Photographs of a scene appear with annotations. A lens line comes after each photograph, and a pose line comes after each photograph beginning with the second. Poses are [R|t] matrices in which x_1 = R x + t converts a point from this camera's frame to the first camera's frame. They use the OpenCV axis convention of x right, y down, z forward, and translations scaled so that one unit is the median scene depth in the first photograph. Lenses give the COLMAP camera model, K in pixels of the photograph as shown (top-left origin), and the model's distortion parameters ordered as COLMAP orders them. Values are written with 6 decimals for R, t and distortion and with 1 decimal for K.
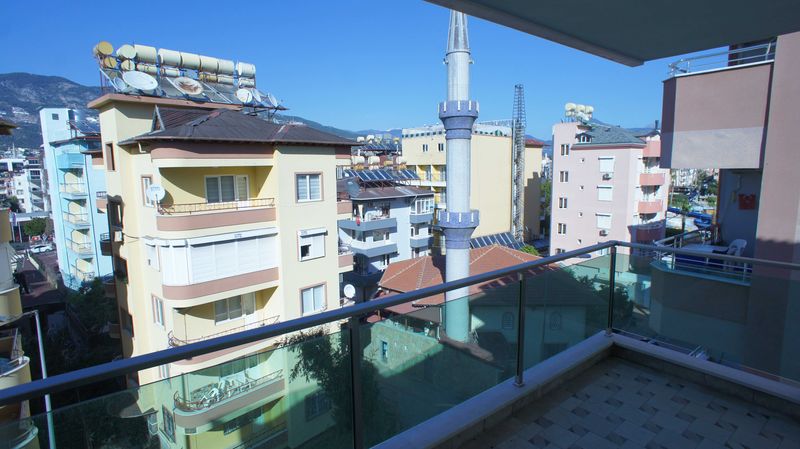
lens RADIAL K [[420.9, 0, 399.2], [0, 420.9, 221.6], [0, 0, 1]] dist [-0.075838, 0.047490]
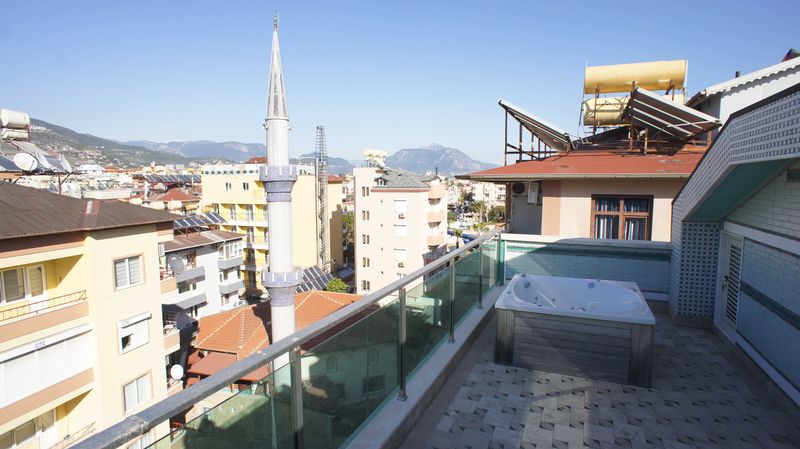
lens RADIAL K [[420.9, 0, 398.1], [0, 420.9, 222.1], [0, 0, 1]] dist [-0.075838, 0.047490]
pose [[0.885308, -0.036871, 0.463541, -0.083227], [0.052909, 0.998365, -0.021637, -0.108859], [-0.461986, 0.043681, 0.885811, -0.052939]]
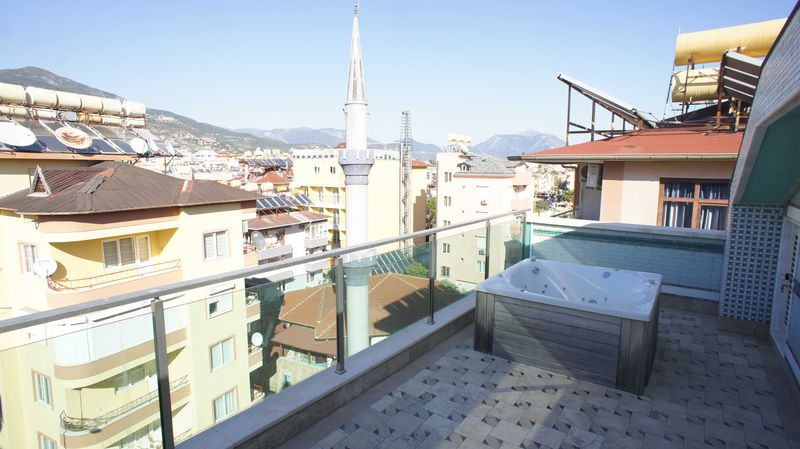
lens RADIAL K [[420.9, 0, 398.1], [0, 420.9, 222.0], [0, 0, 1]] dist [-0.075838, 0.047490]
pose [[0.963854, -0.018410, 0.265796, -0.045298], [0.018362, 0.999828, 0.002667, -0.102972], [-0.265799, 0.002310, 0.964026, -0.061492]]
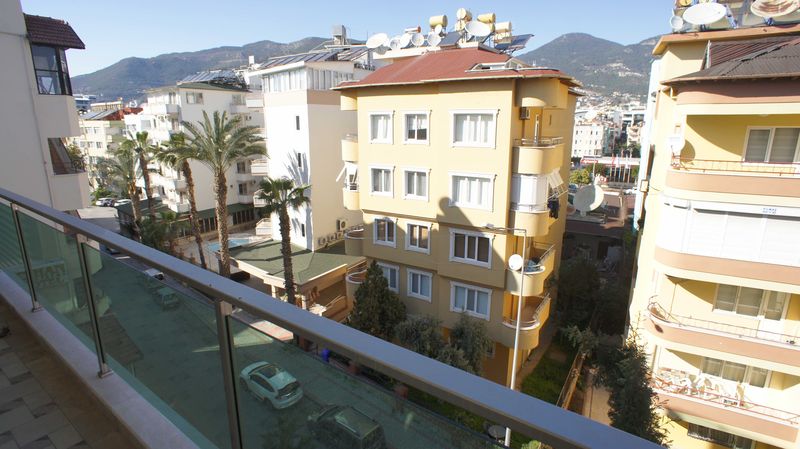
lens RADIAL K [[420.9, 0, 396.5], [0, 420.9, 216.6], [0, 0, 1]] dist [-0.075838, 0.047490]
pose [[0.258948, 0.231063, -0.937846, 0.084238], [-0.129229, 0.970523, 0.203432, -0.012433], [0.957207, 0.068519, 0.281175, 0.116958]]
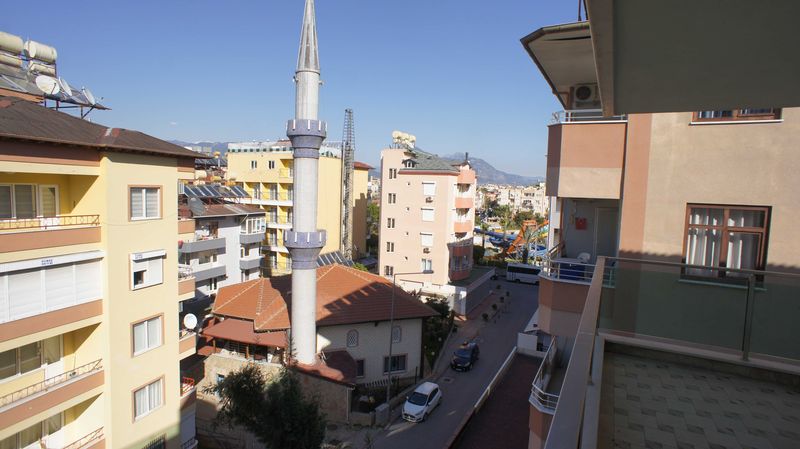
lens RADIAL K [[420.9, 0, 398.3], [0, 420.9, 222.0], [0, 0, 1]] dist [-0.075838, 0.047490]
pose [[0.908155, 0.008295, 0.418553, -0.076351], [0.010580, 0.999030, -0.042754, -0.001253], [-0.418501, 0.043256, 0.907186, 0.018421]]
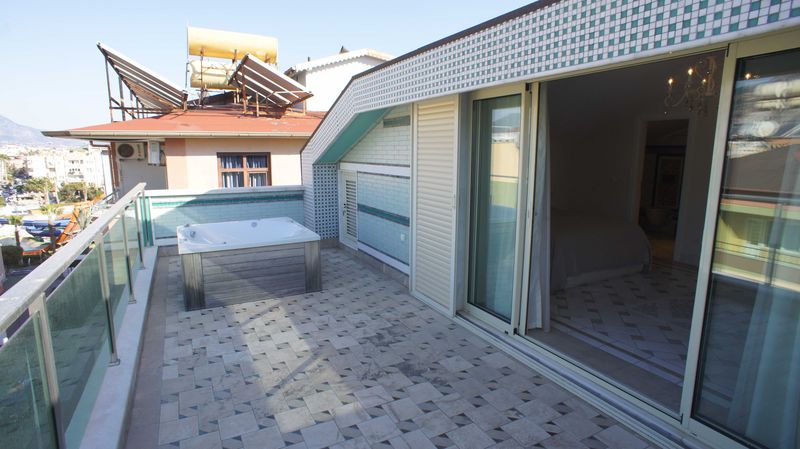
lens RADIAL K [[420.9, 0, 398.8], [0, 420.9, 219.3], [0, 0, 1]] dist [-0.075838, 0.047490]
pose [[0.173549, -0.146331, 0.973893, -0.107905], [0.122989, 0.984378, 0.125990, -0.100221], [-0.977115, 0.097912, 0.188835, -0.036985]]
